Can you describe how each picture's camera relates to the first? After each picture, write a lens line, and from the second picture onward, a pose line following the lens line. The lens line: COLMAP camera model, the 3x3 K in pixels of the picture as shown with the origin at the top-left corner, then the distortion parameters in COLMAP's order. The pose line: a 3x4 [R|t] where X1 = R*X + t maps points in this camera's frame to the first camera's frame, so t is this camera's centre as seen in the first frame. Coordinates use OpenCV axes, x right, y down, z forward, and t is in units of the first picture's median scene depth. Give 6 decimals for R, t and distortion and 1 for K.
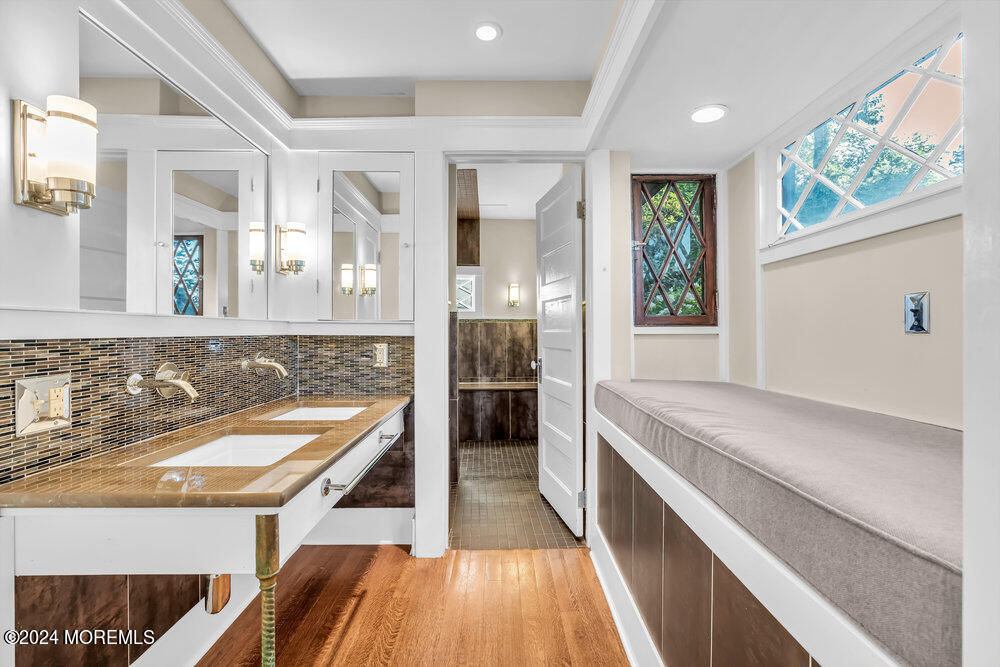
lens RADIAL K [[450.8, 0, 501.5], [0, 450.8, 331.7], [0, 0, 1]] dist [-0.004151, -0.000146]
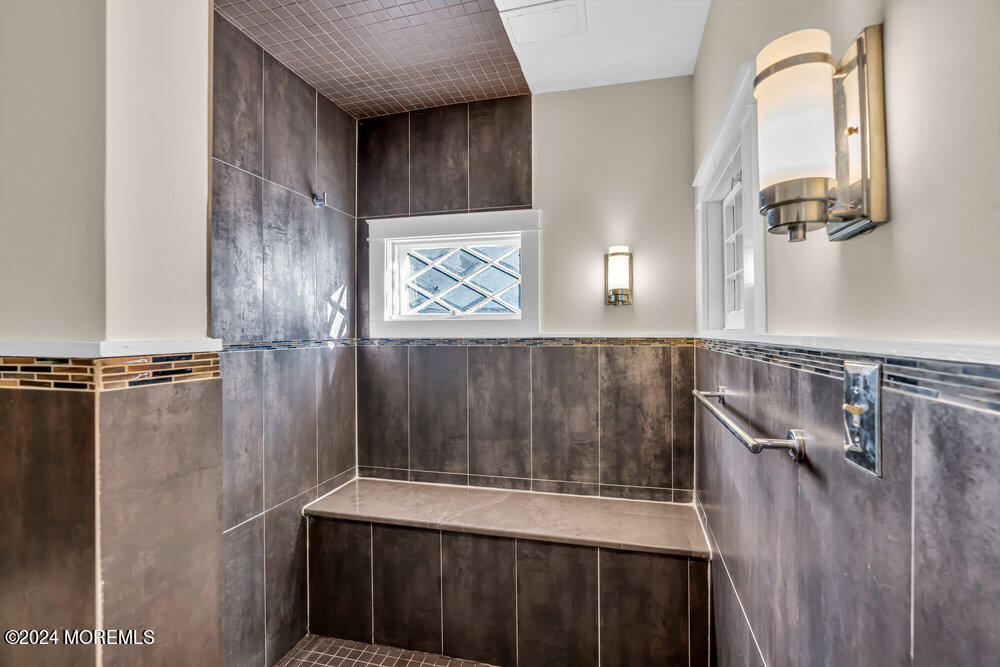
lens RADIAL K [[450.8, 0, 501.5], [0, 450.8, 333.2], [0, 0, 1]] dist [-0.004151, -0.000146]
pose [[0.960038, 0.001503, -0.279864, 0.039981], [-0.000578, 0.999994, 0.003386, -0.033259], [0.279868, -0.003089, 0.960034, 0.596249]]
